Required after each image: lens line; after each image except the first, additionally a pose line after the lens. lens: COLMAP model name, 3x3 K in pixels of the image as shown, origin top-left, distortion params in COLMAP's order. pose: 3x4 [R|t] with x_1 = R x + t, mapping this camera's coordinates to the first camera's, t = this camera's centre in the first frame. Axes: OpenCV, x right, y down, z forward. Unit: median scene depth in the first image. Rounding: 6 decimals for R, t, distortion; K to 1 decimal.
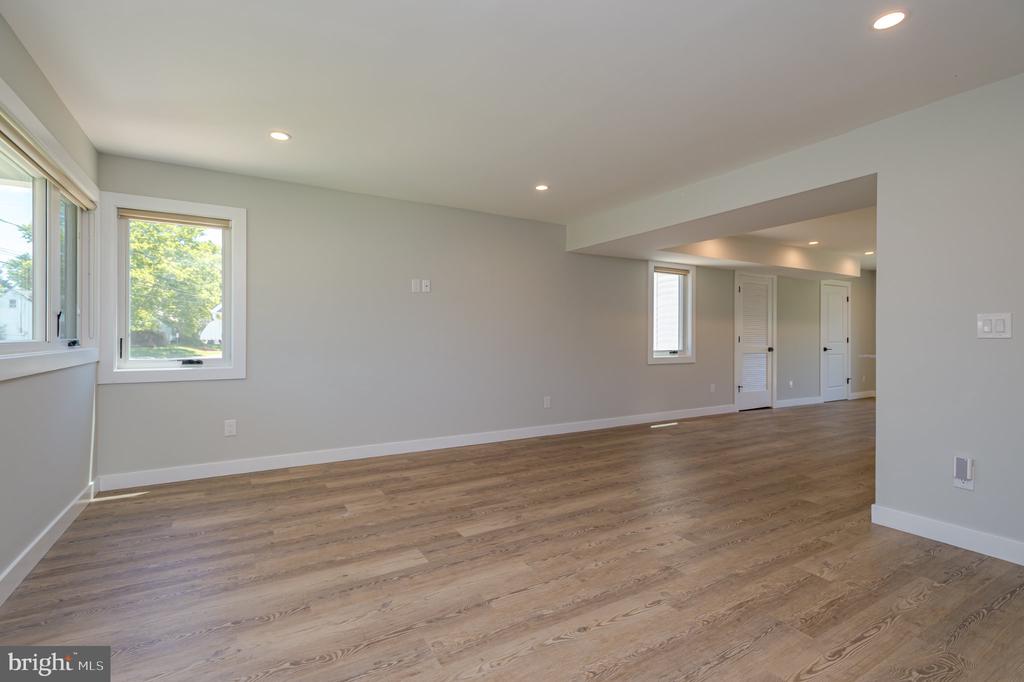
lens RADIAL K [[473.5, 0, 512.1], [0, 473.5, 335.9], [0, 0, 1]] dist [0.017123, -0.004138]
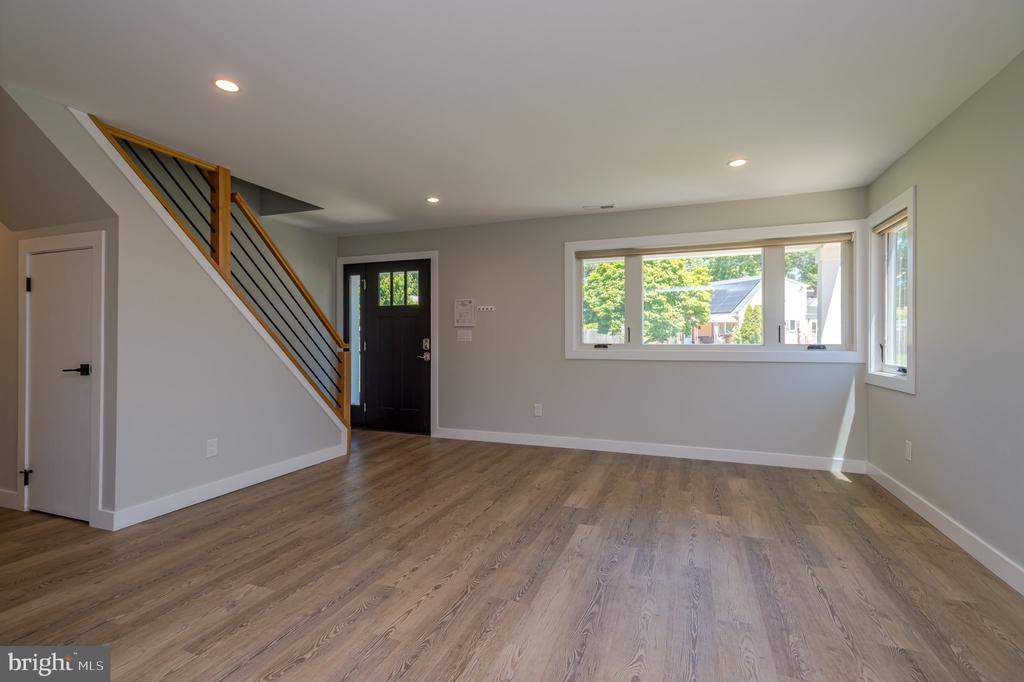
lens RADIAL K [[473.5, 0, 514.2], [0, 473.5, 338.4], [0, 0, 1]] dist [0.017123, -0.004138]
pose [[-0.777679, -0.005269, -0.628640, 0.709414], [-0.001705, 0.999979, -0.006272, -0.000663], [0.628660, -0.003806, -0.777671, 1.755393]]
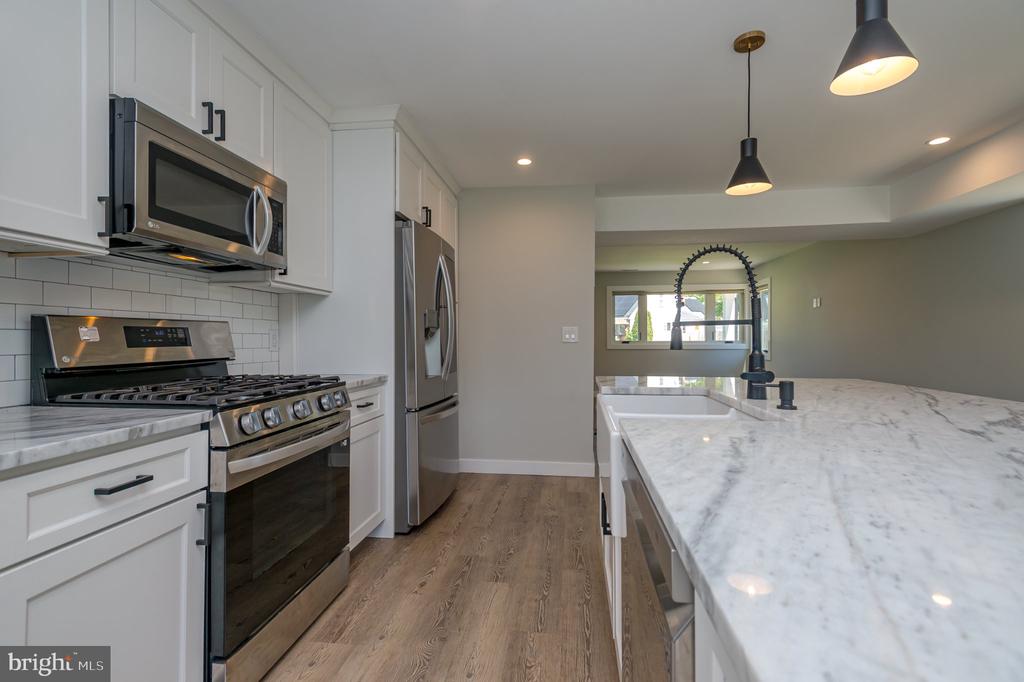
lens RADIAL K [[473.5, 0, 513.4], [0, 473.5, 334.6], [0, 0, 1]] dist [0.017123, -0.004138]
pose [[-0.611896, -0.008799, -0.790889, 2.532058], [0.002756, 0.999908, -0.013256, 0.006384], [0.790933, -0.010291, -0.611816, 2.005133]]
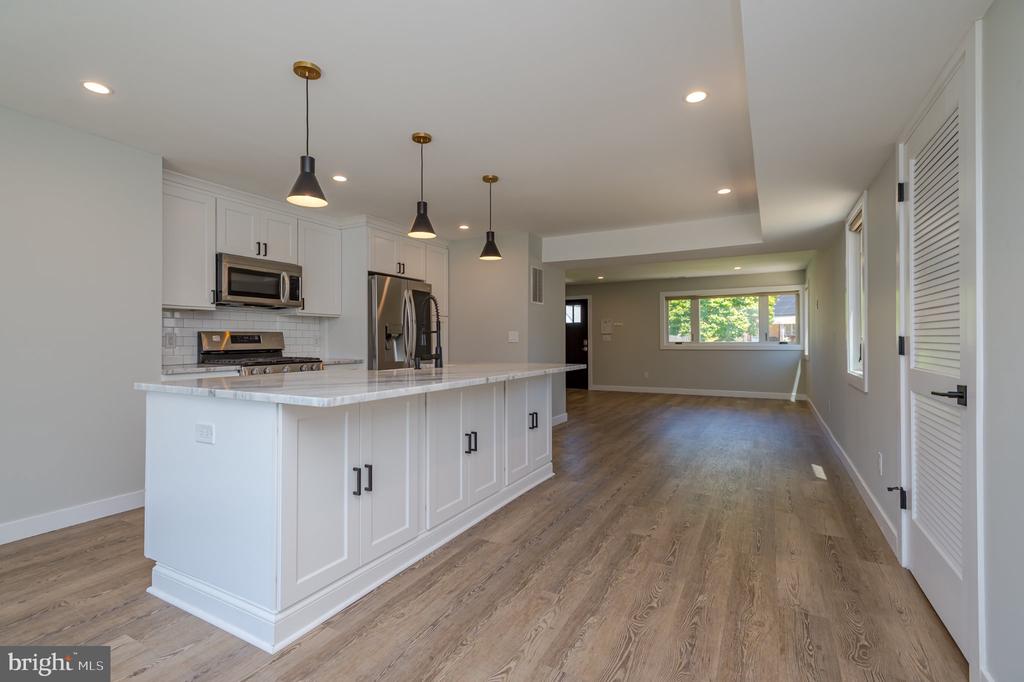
lens RADIAL K [[473.5, 0, 510.4], [0, 473.5, 337.5], [0, 0, 1]] dist [0.017123, -0.004138]
pose [[-0.858296, -0.004390, -0.513137, 2.357516], [0.001440, 0.999939, -0.010965, 0.012627], [0.513154, -0.010150, -0.858237, 3.072560]]
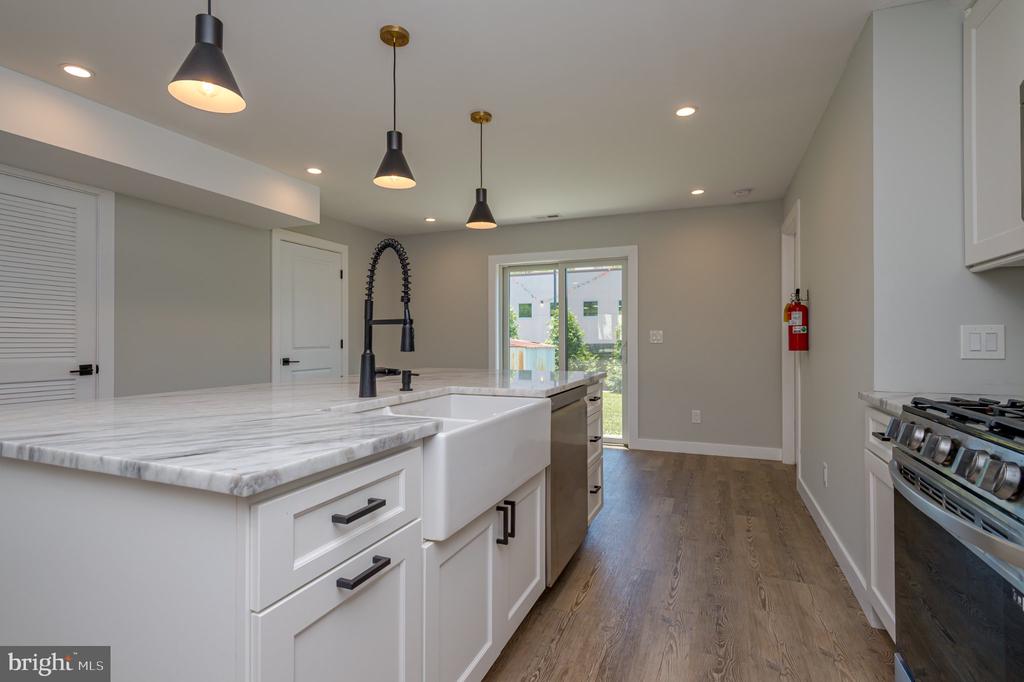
lens RADIAL K [[505.7, 0, 506.7], [0, 505.7, 341.2], [0, 0, 1]] dist [0.002946, 0.000965]
pose [[0.797491, -0.002819, 0.603324, 1.615634], [-0.001629, 0.999975, 0.006825, 0.002669], [-0.603328, -0.006425, 0.797467, 1.246498]]
